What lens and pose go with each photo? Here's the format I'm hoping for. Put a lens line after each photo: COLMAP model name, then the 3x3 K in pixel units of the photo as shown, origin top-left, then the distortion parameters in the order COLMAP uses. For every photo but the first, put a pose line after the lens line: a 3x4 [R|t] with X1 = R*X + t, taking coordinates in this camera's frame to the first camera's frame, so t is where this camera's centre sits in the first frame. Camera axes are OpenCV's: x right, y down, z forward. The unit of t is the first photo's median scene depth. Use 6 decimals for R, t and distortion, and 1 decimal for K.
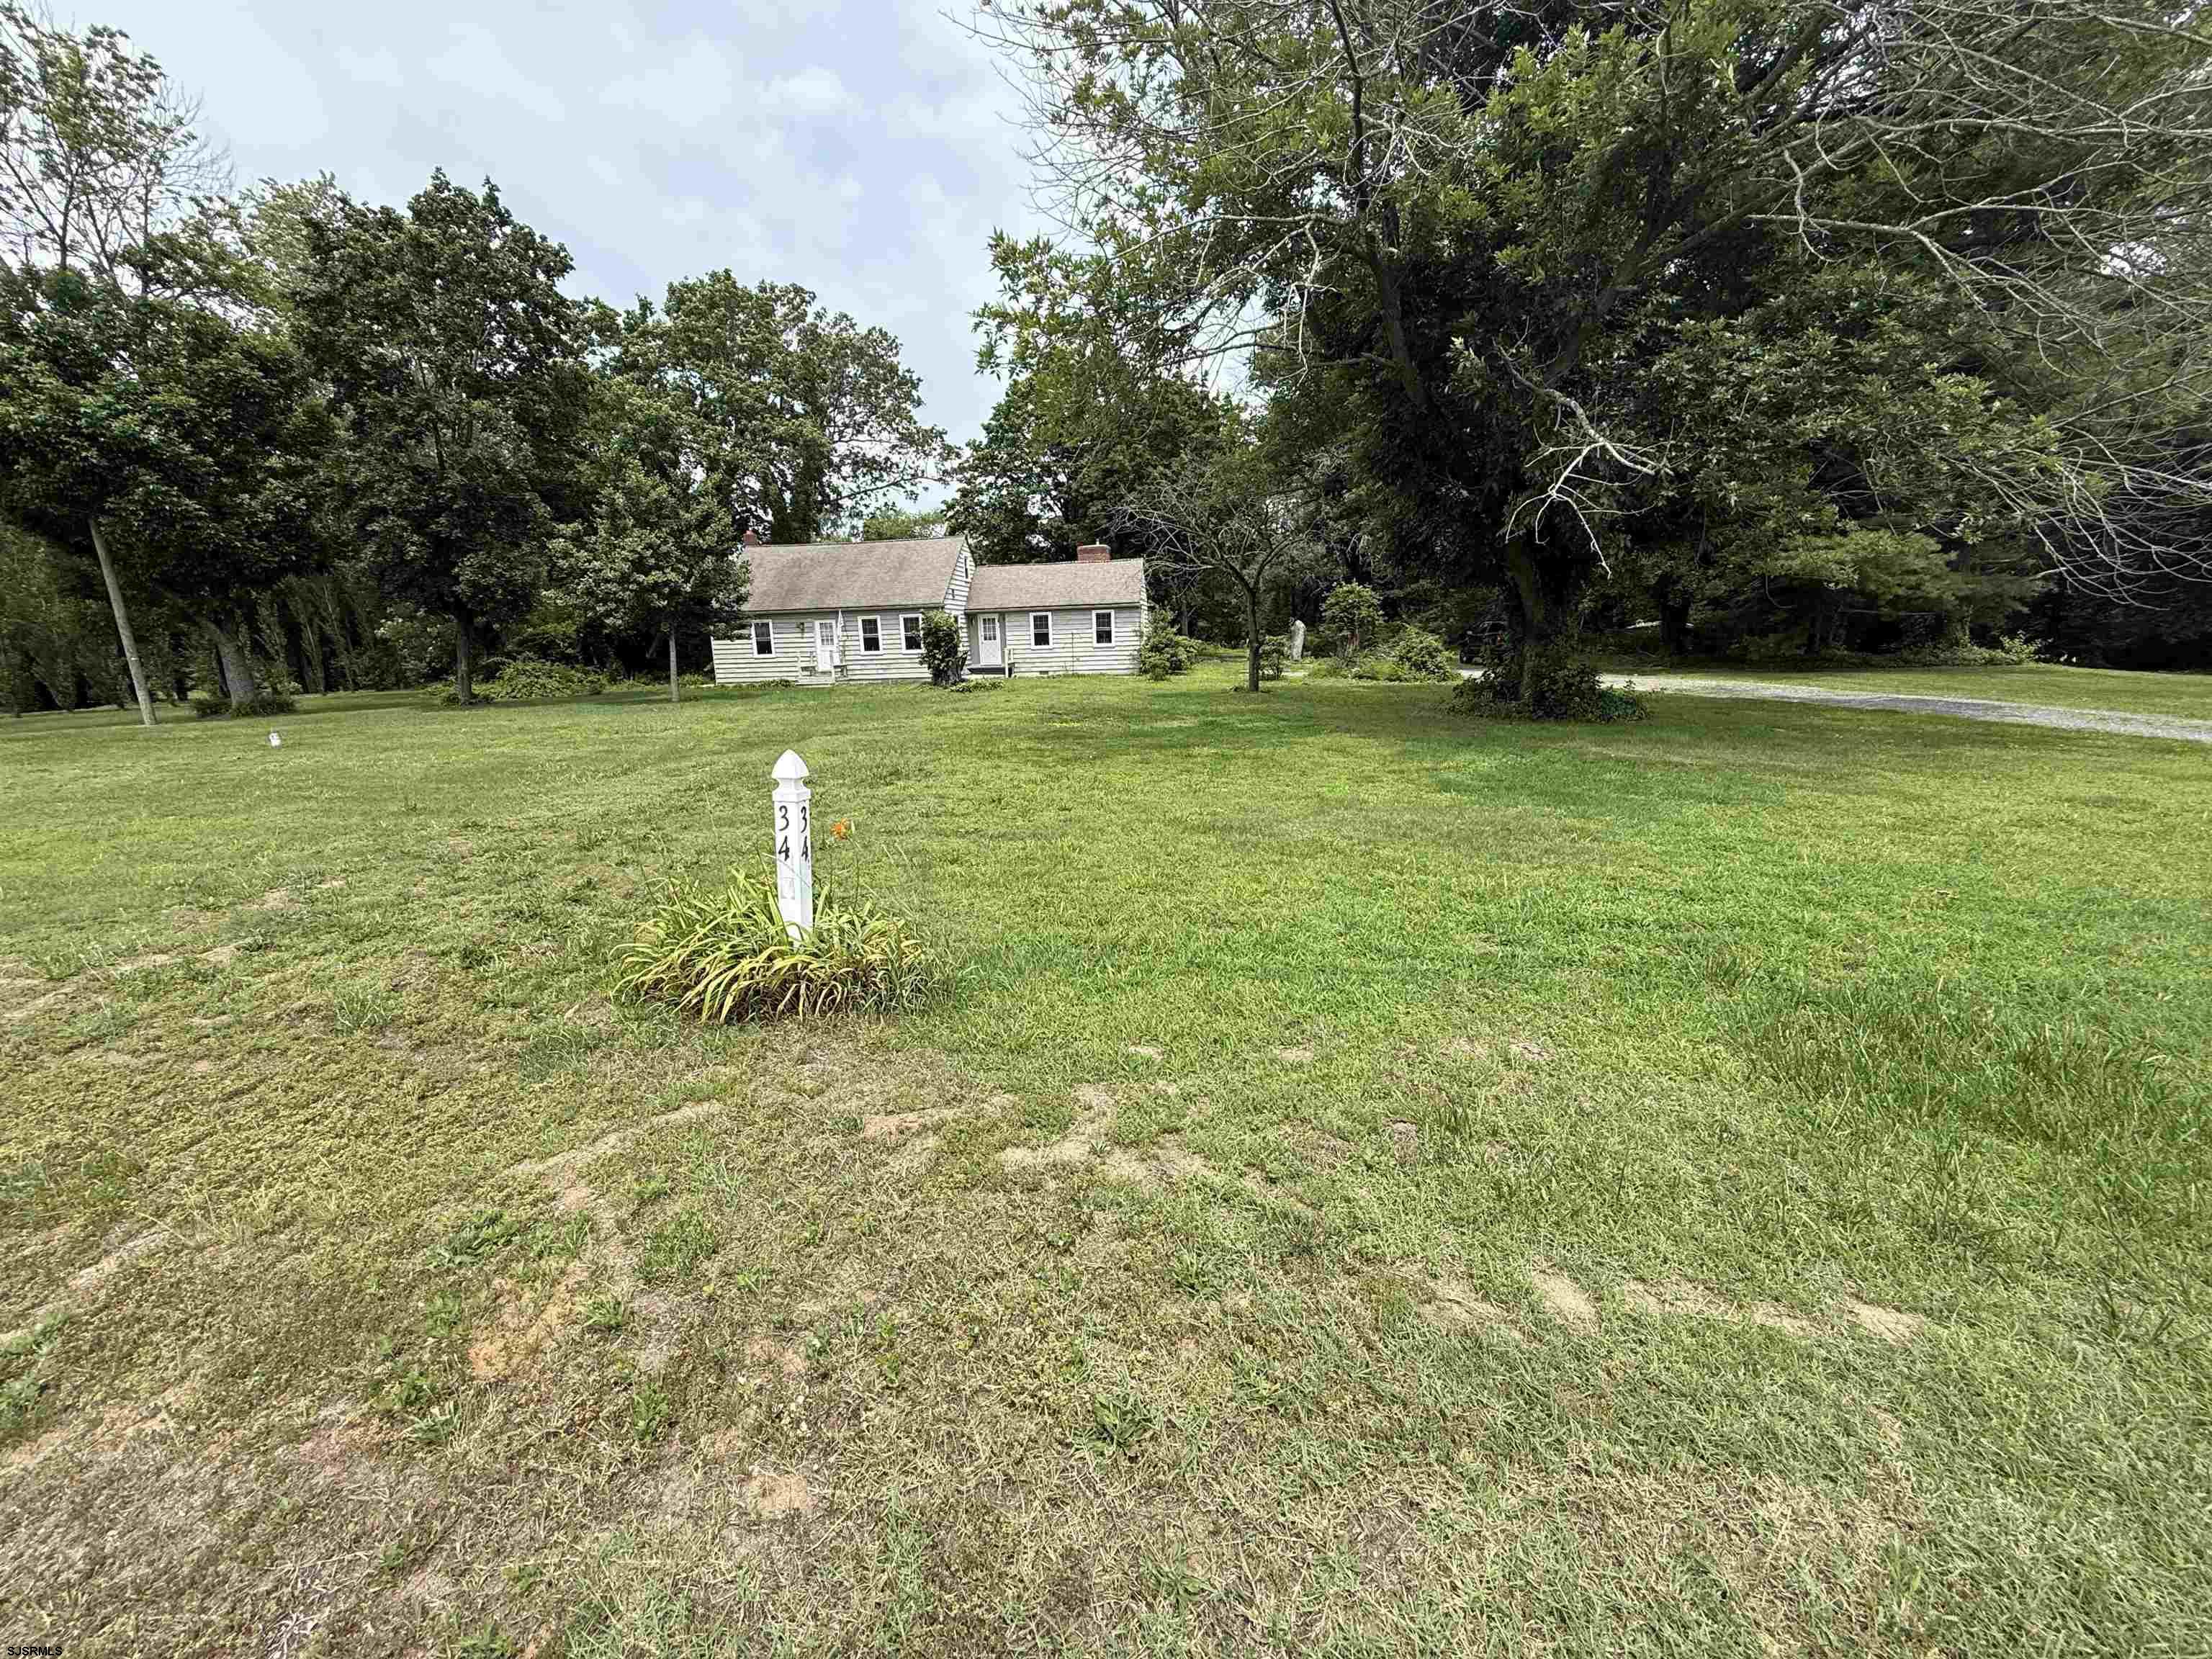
lens RADIAL K [[893.5, 0, 1094.3], [0, 893.5, 835.4], [0, 0, 1]] dist [0.006810, -0.000347]
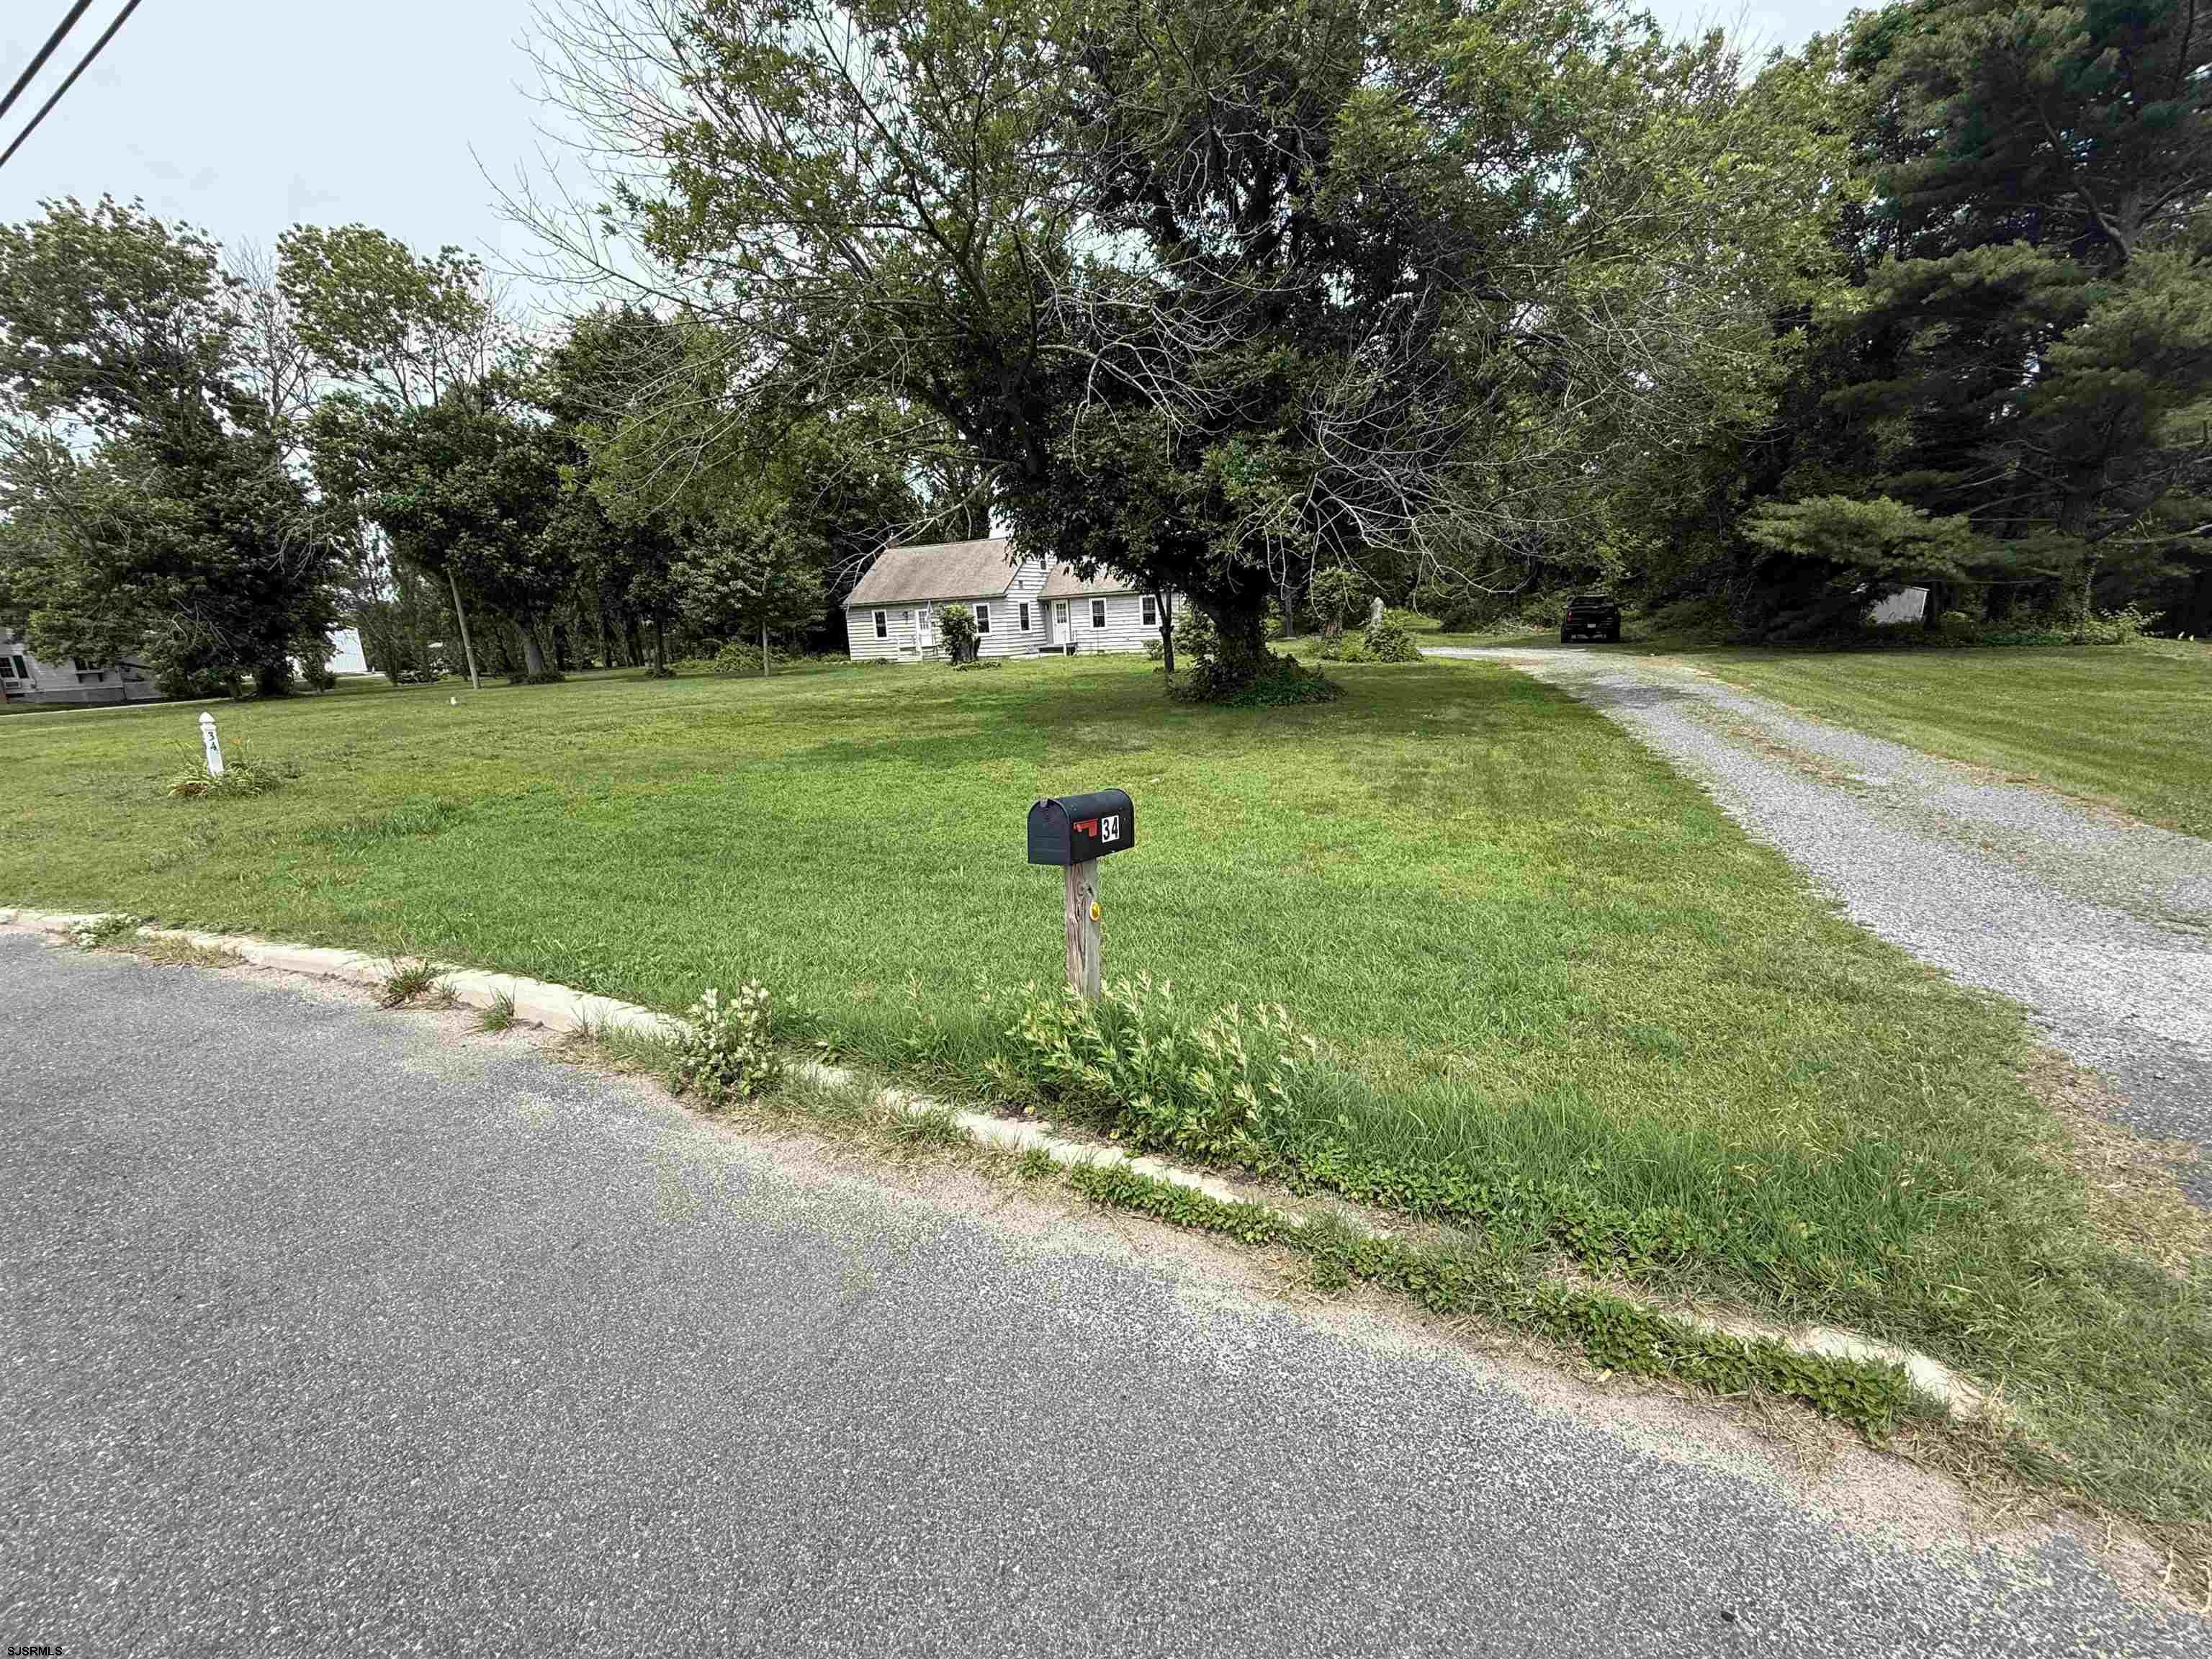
lens RADIAL K [[893.5, 0, 1094.3], [0, 893.5, 835.4], [0, 0, 1]] dist [0.006810, -0.000347]
pose [[0.940279, 0.065004, -0.334142, 0.392242], [-0.055417, 0.997734, 0.038153, 0.010081], [0.335865, -0.017357, 0.941750, -0.091003]]
